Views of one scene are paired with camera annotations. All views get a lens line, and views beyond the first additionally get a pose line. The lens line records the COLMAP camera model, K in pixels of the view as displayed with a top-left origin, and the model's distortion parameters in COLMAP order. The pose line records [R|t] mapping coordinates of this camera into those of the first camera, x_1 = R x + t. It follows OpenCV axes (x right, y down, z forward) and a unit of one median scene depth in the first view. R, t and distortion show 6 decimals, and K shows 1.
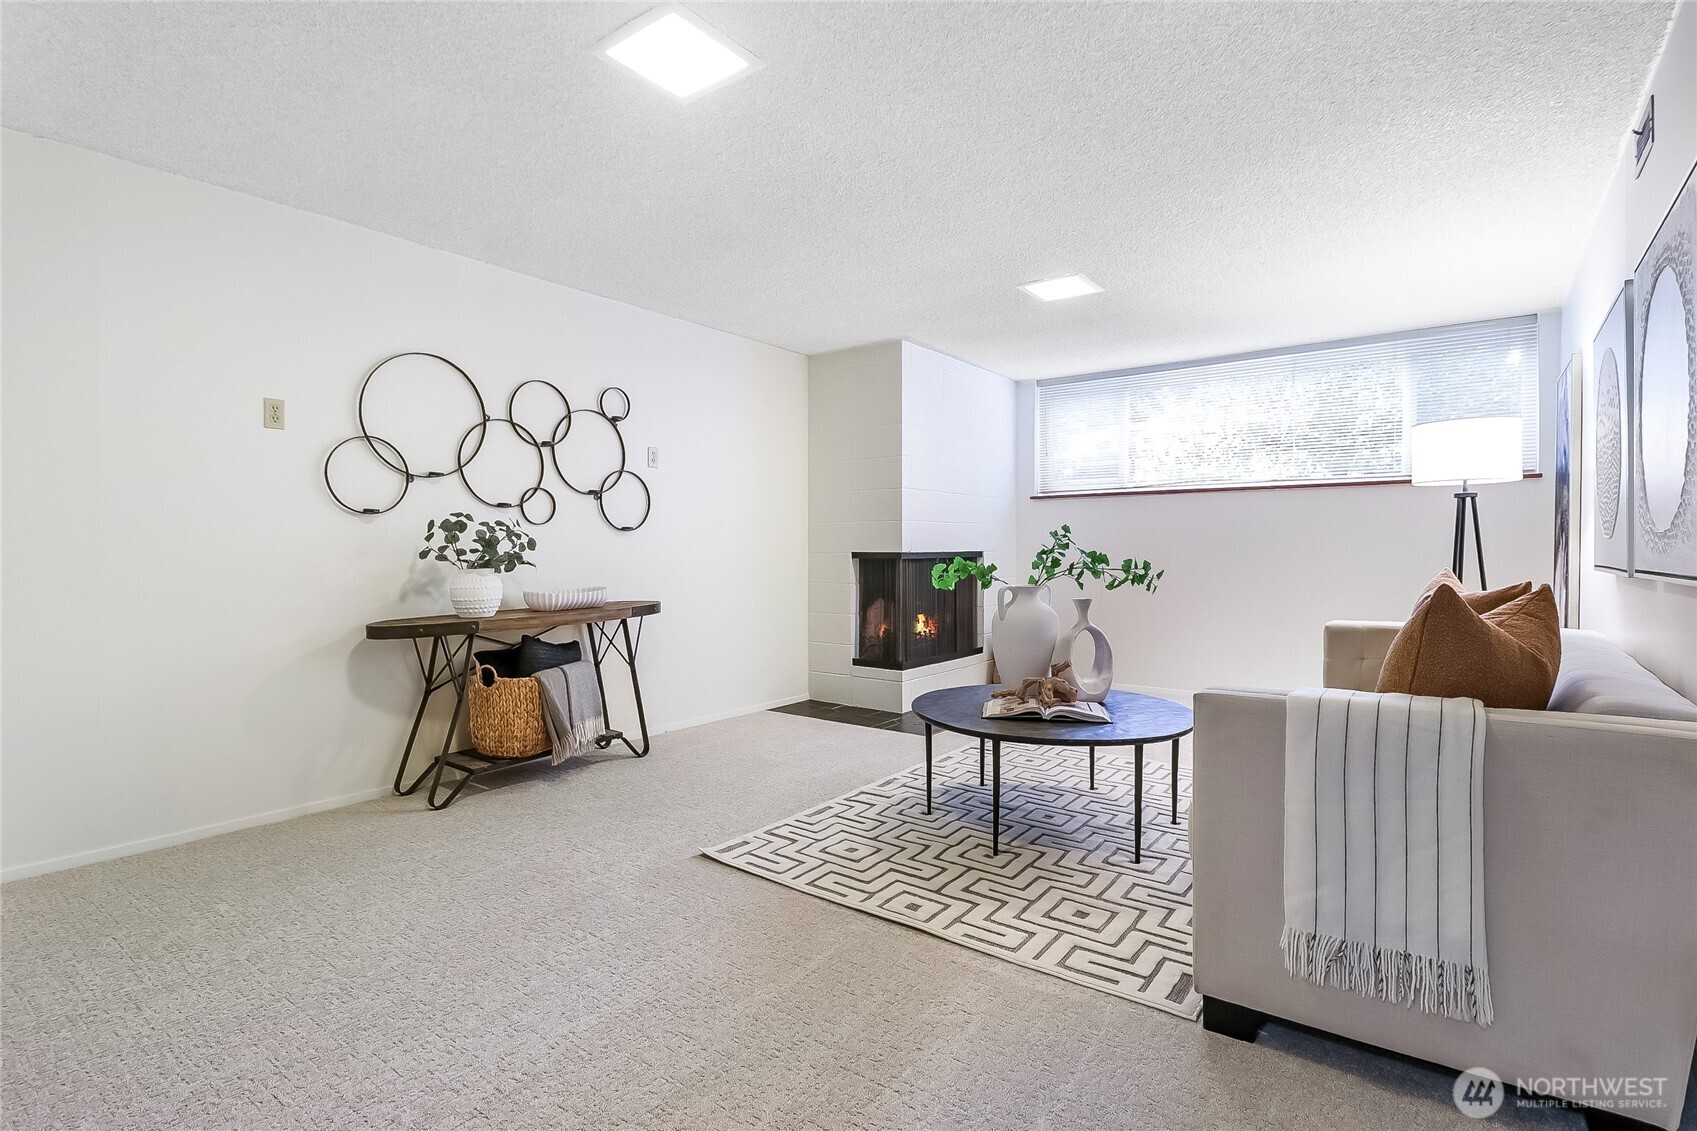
lens RADIAL K [[811.3, 0, 850.0], [0, 811.3, 565.6], [0, 0, 1]] dist [-0.003918, -0.000941]
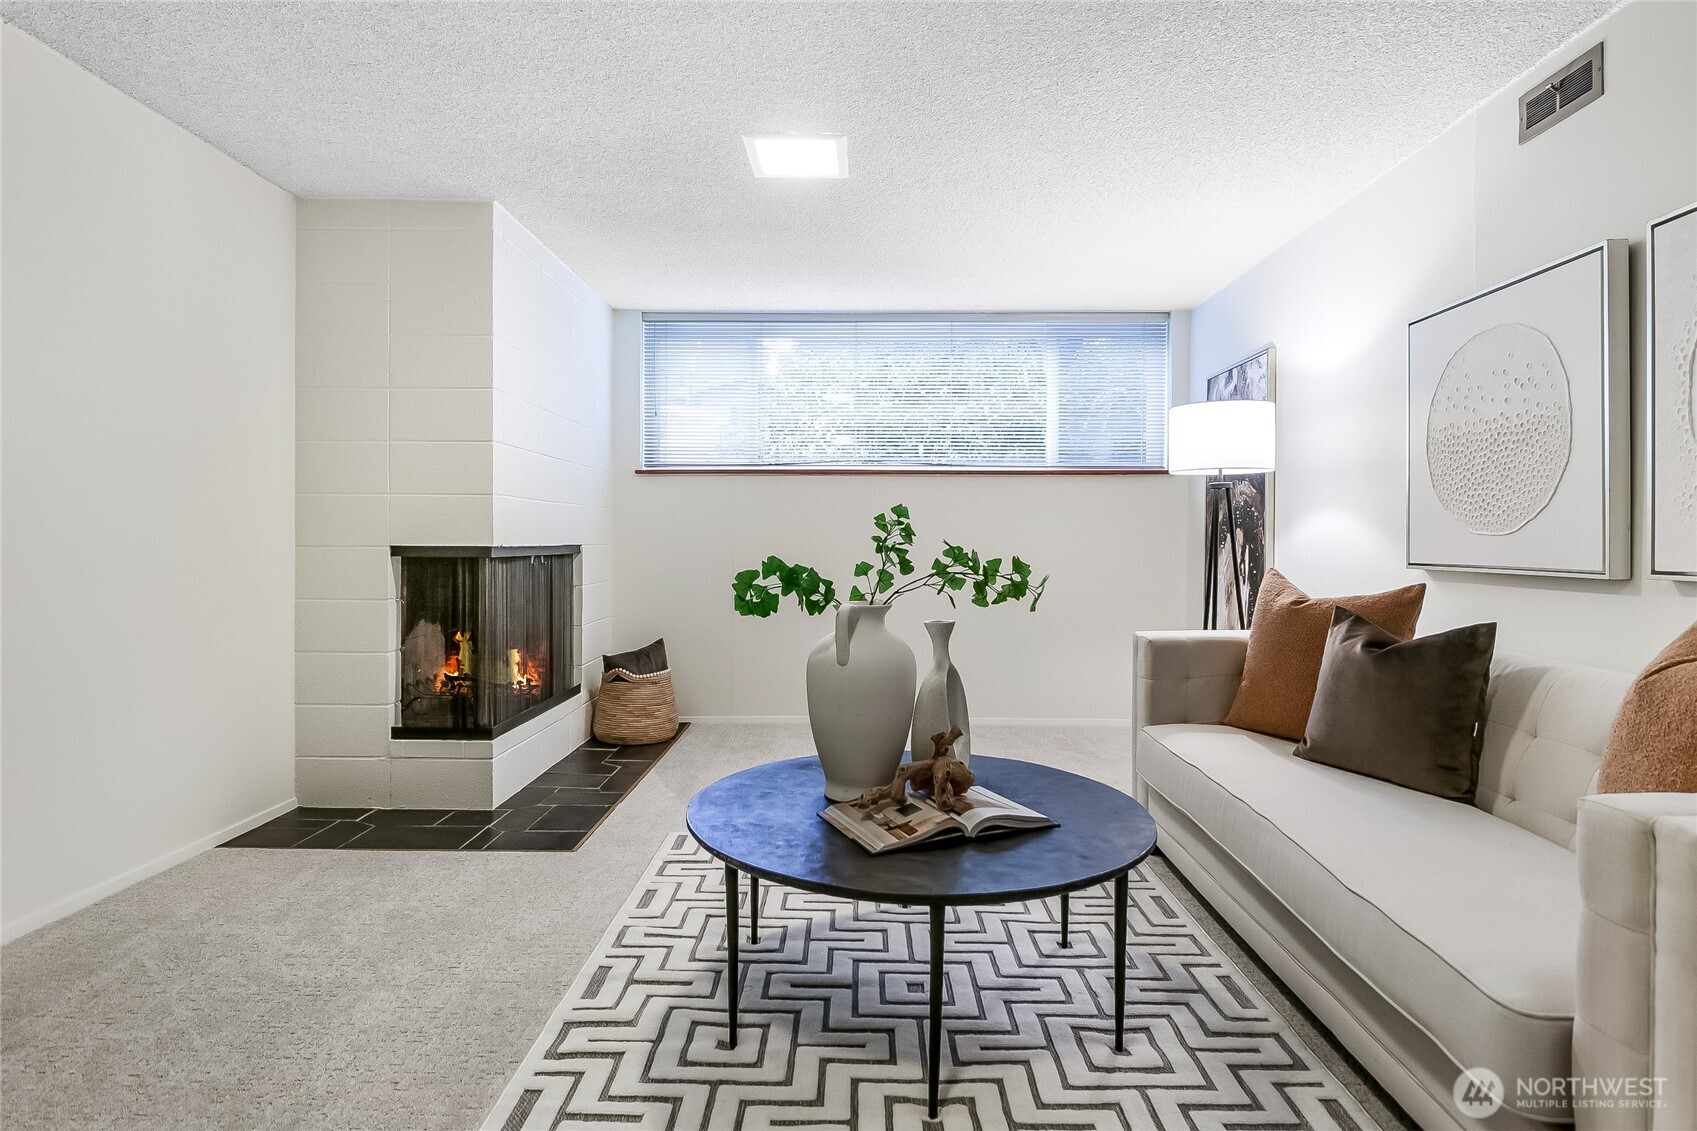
lens RADIAL K [[888.9, 0, 846.7], [0, 888.9, 548.1], [0, 0, 1]] dist [-0.002218, -0.000345]
pose [[0.806744, 0.001127, 0.590900, -0.166260], [0.006518, 0.999920, -0.010806, -0.008891], [-0.590865, 0.012569, 0.806672, 0.435557]]
